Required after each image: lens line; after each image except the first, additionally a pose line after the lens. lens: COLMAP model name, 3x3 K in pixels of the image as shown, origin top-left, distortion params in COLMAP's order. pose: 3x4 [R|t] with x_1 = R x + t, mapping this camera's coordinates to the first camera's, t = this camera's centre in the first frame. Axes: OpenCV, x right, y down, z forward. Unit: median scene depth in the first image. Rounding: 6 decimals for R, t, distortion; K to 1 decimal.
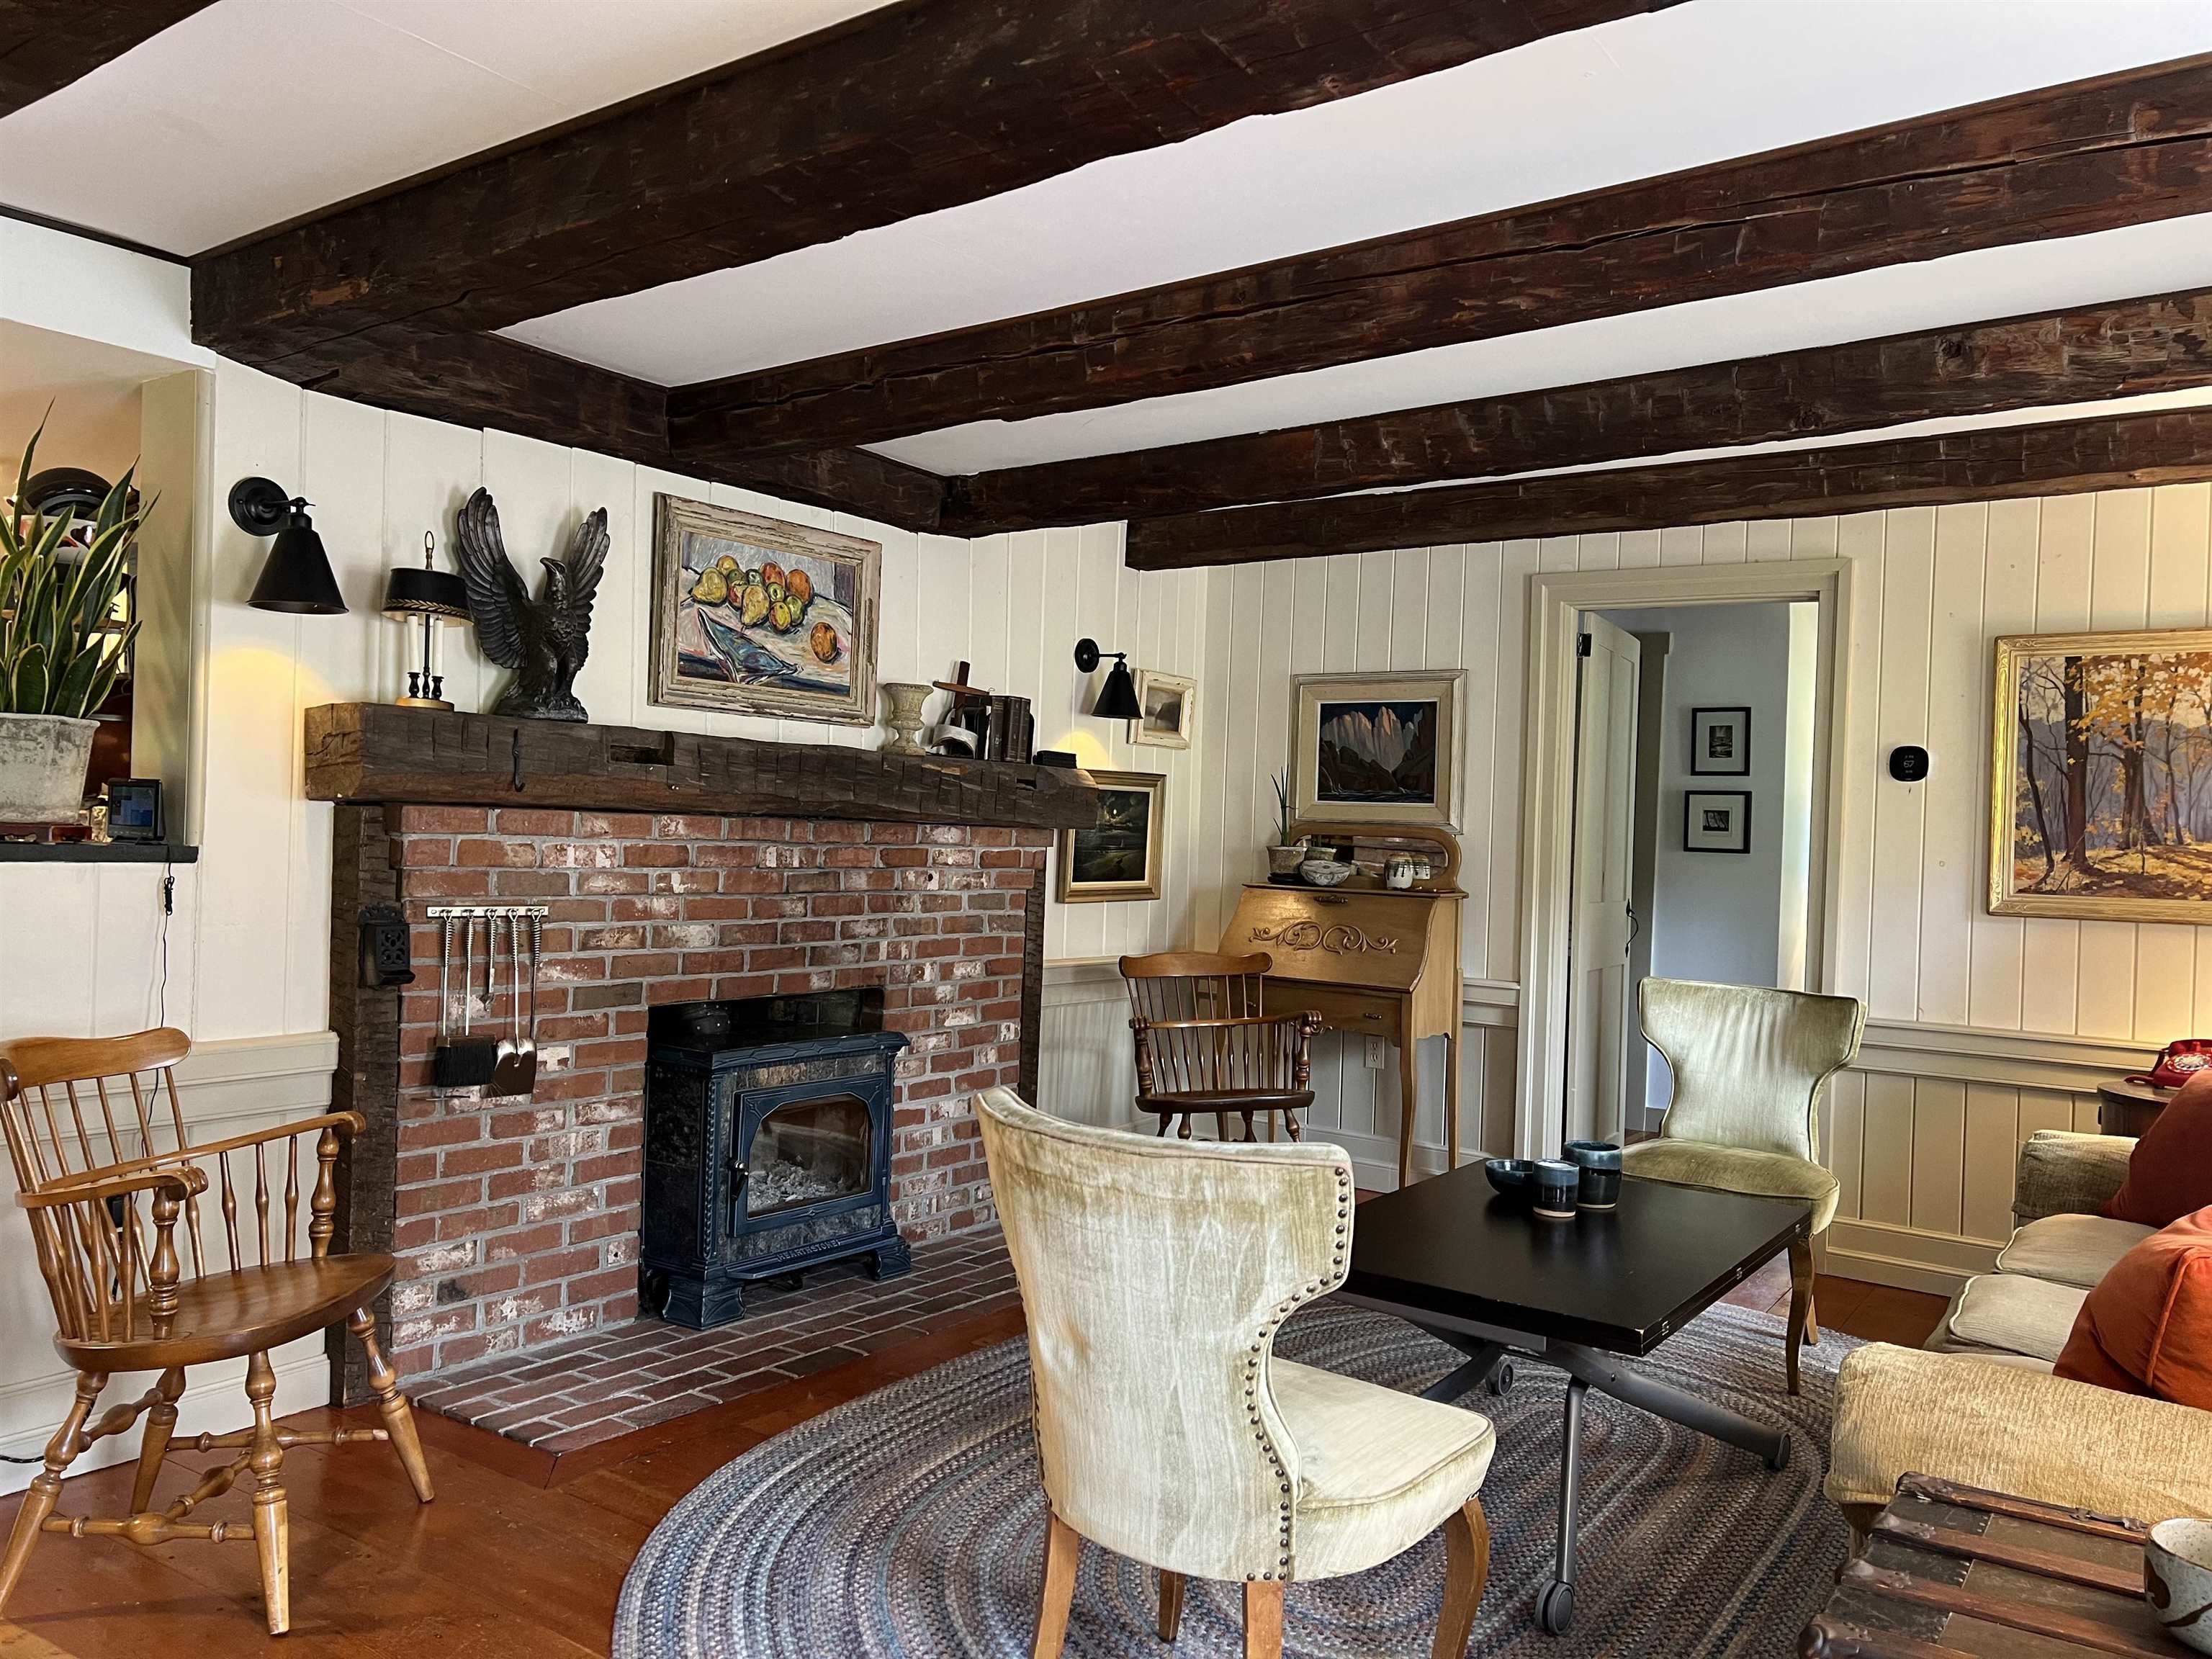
lens RADIAL K [[1672.2, 0, 1101.6], [0, 1672.2, 835.7], [0, 0, 1]] dist [0.078418, -0.042070]
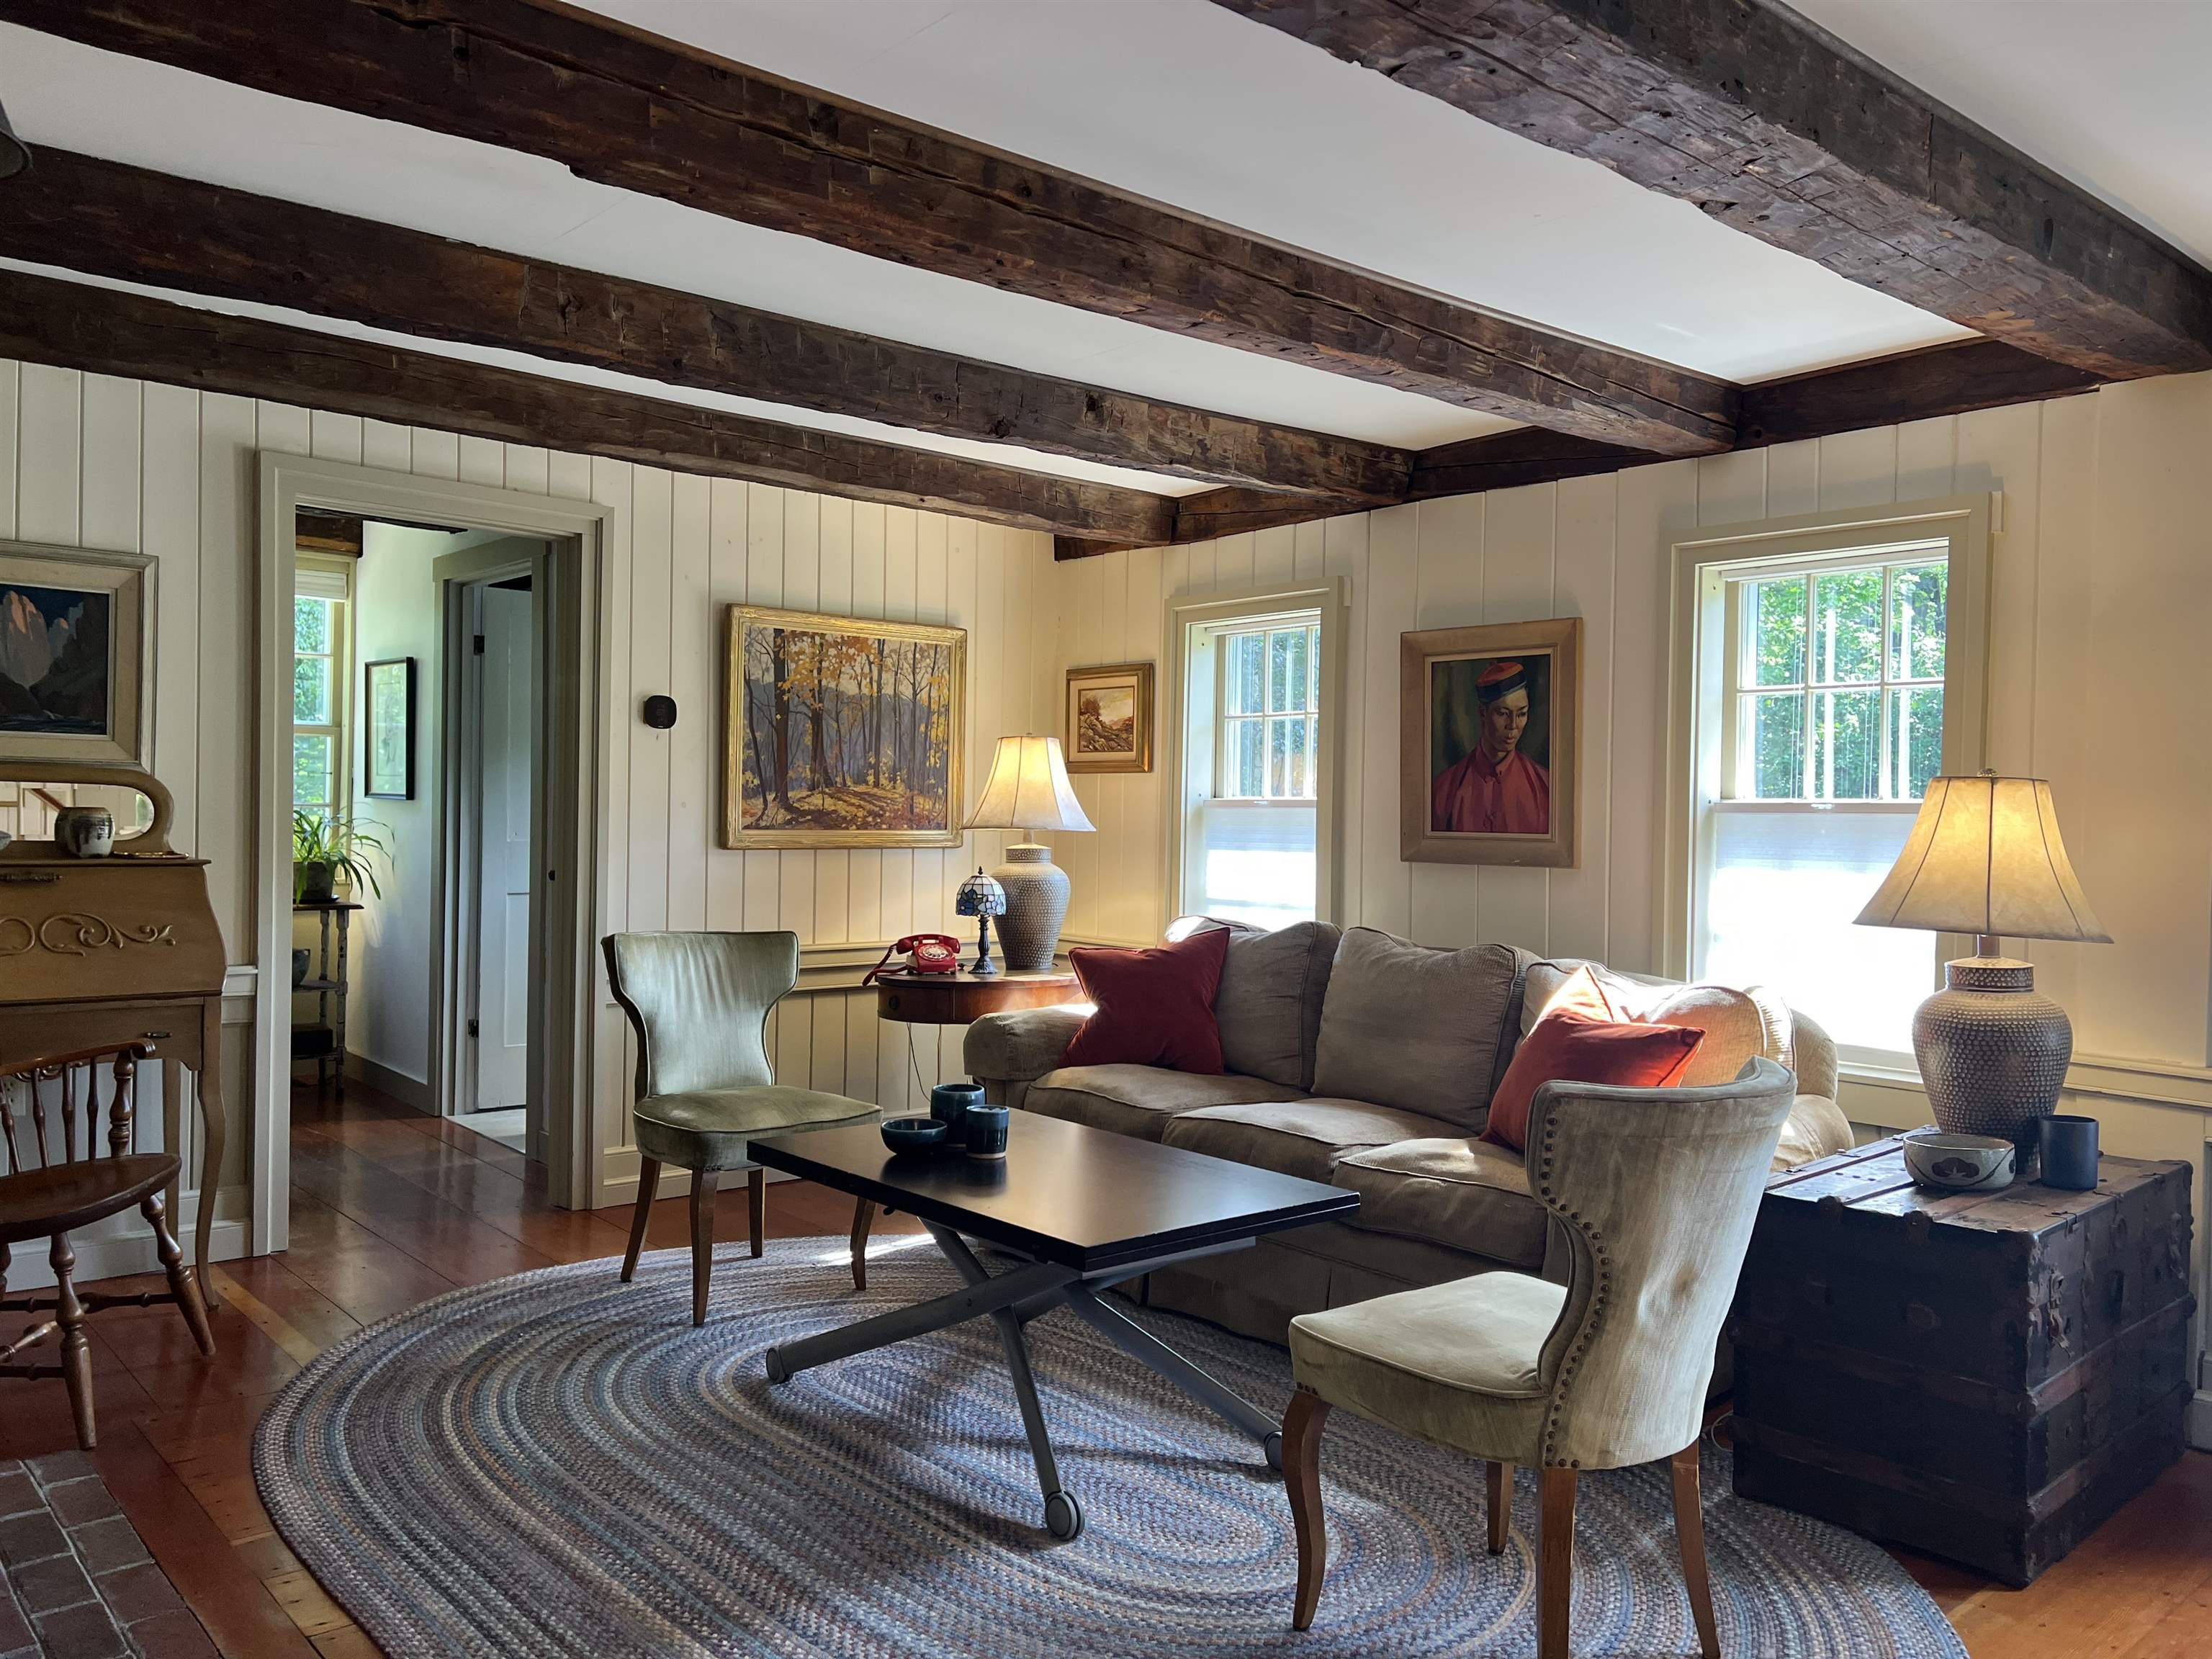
lens RADIAL K [[1672.2, 0, 1115.8], [0, 1672.2, 826.8], [0, 0, 1]] dist [0.078418, -0.042070]
pose [[0.235027, -0.037092, 0.971281, -0.525382], [-0.008856, 0.999148, 0.040299, -0.016625], [-0.971948, -0.018073, 0.234498, 0.503846]]
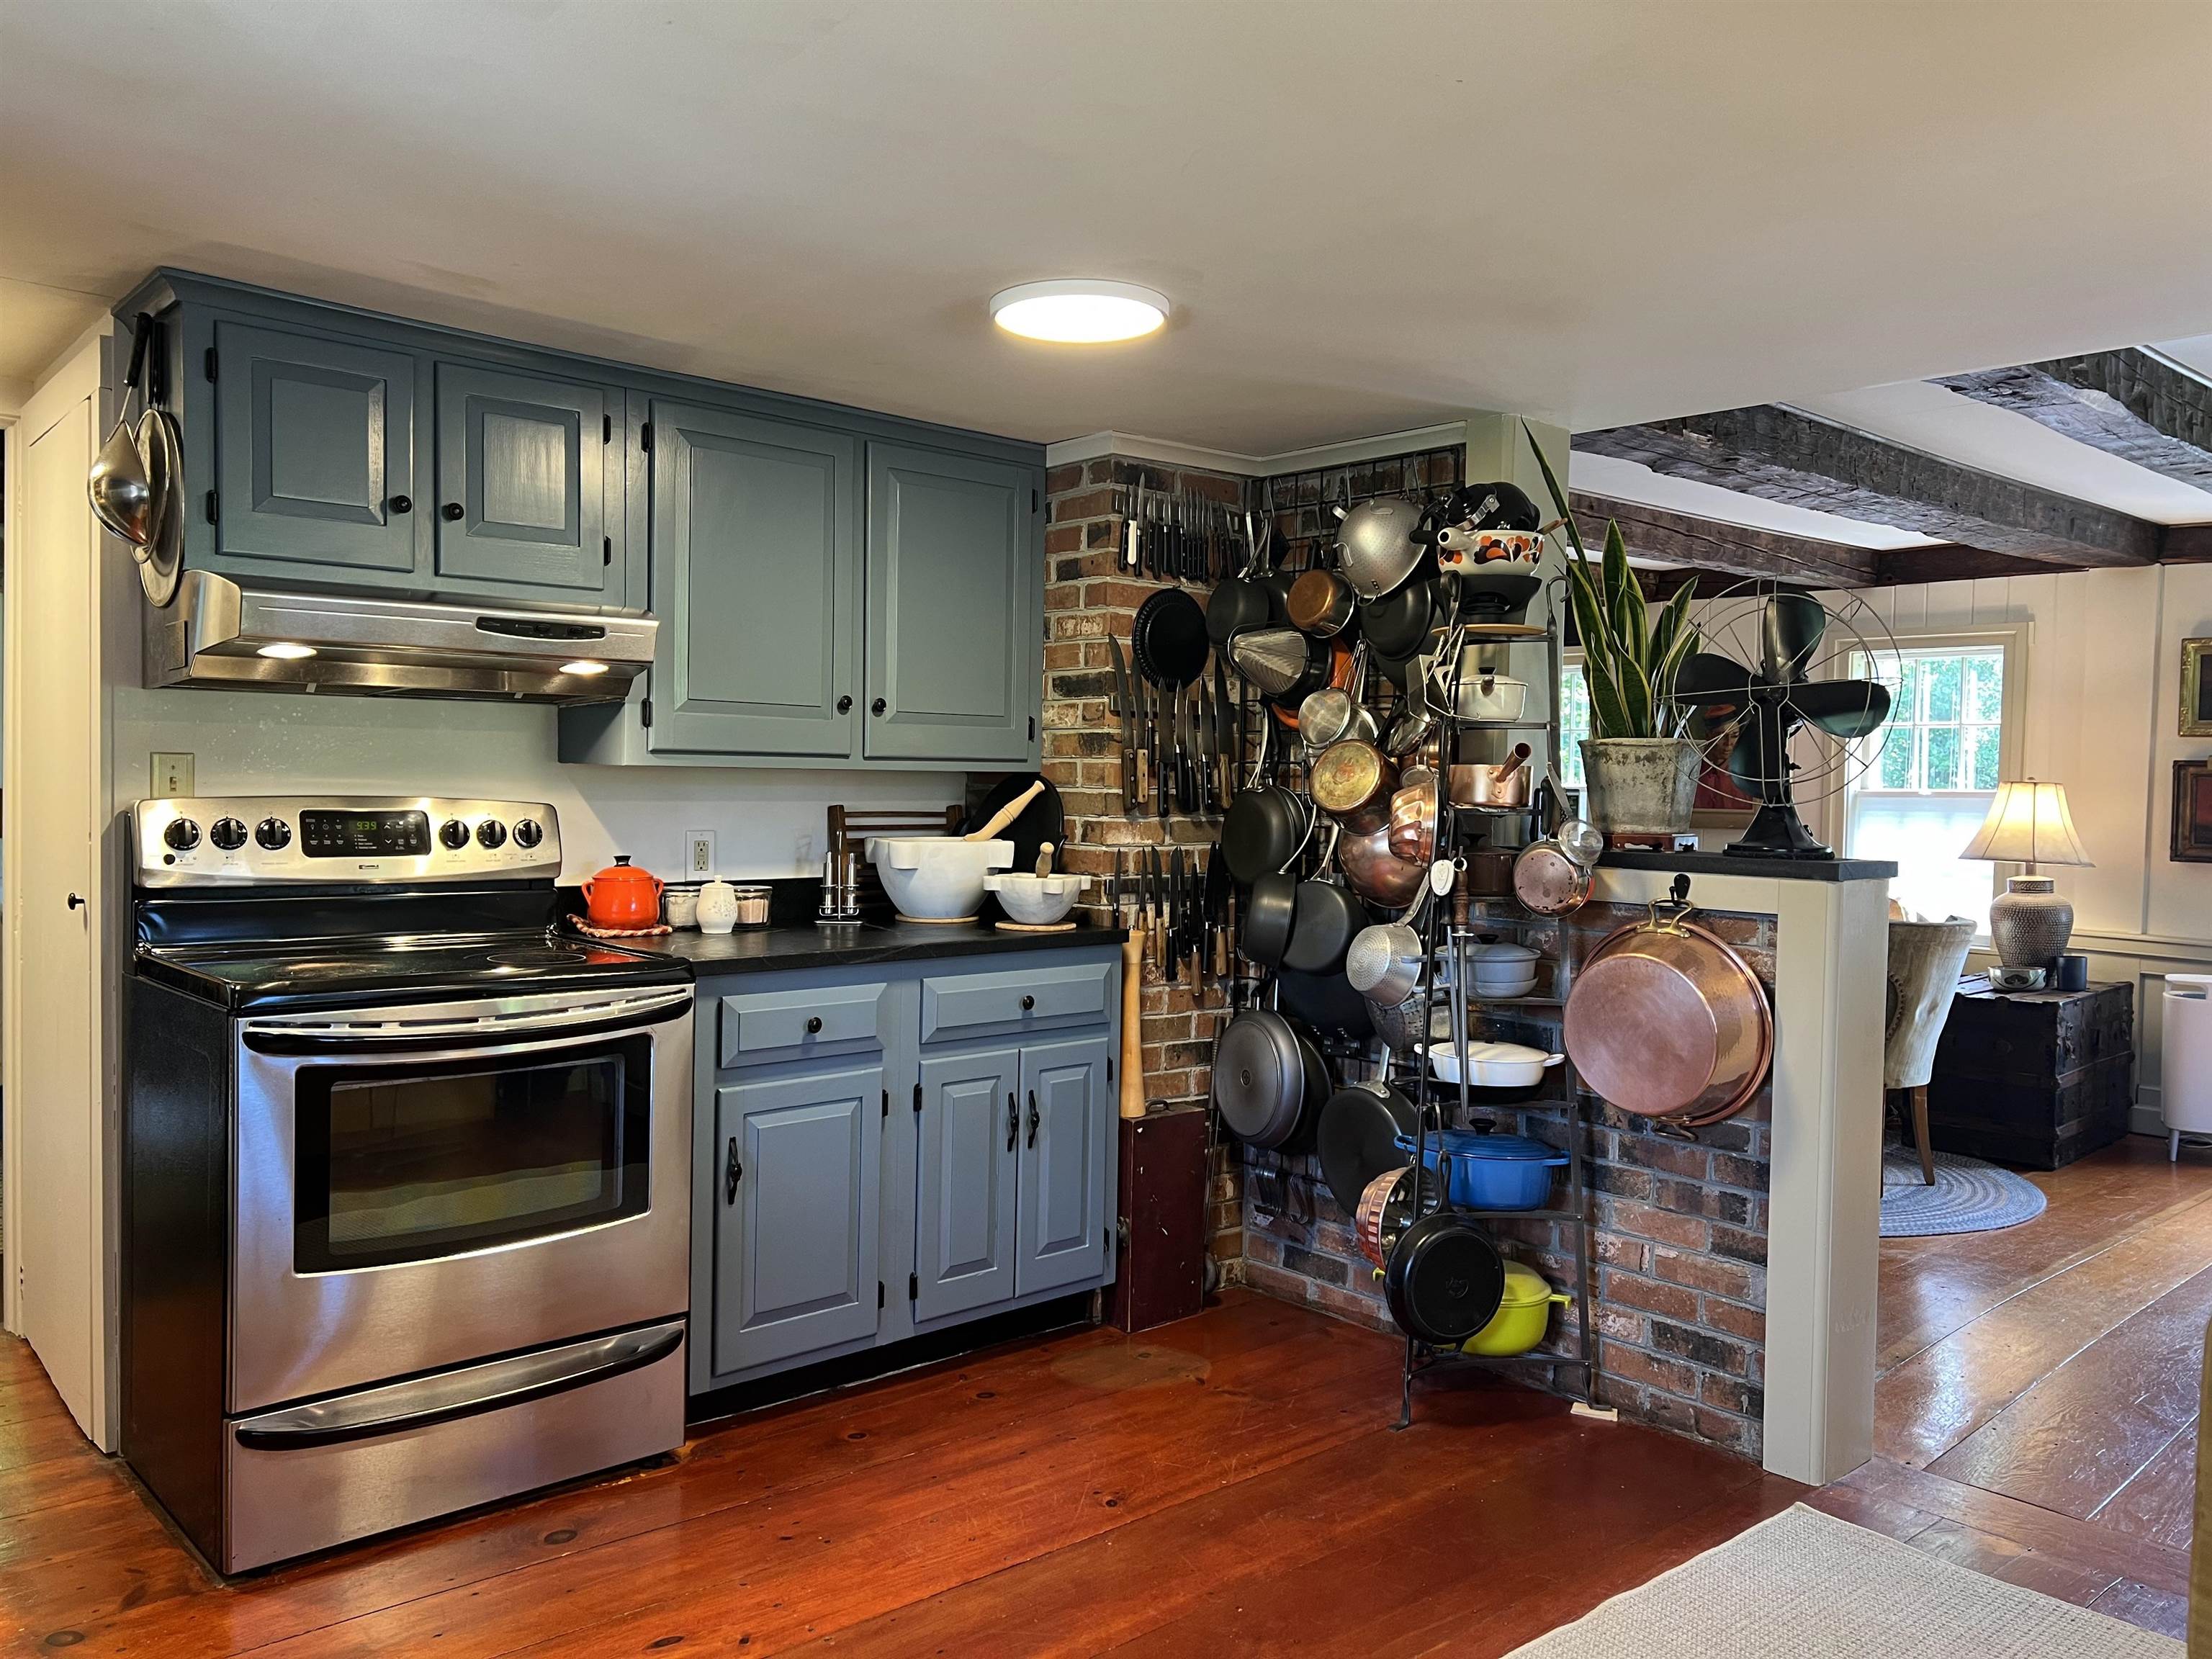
lens RADIAL K [[1672.2, 0, 1111.7], [0, 1672.2, 820.8], [0, 0, 1]] dist [0.078418, -0.042070]
pose [[0.209627, -0.051644, 0.976417, -1.250348], [-0.011503, 0.998405, 0.055277, -0.047639], [-0.977714, -0.022819, 0.208698, 0.756229]]
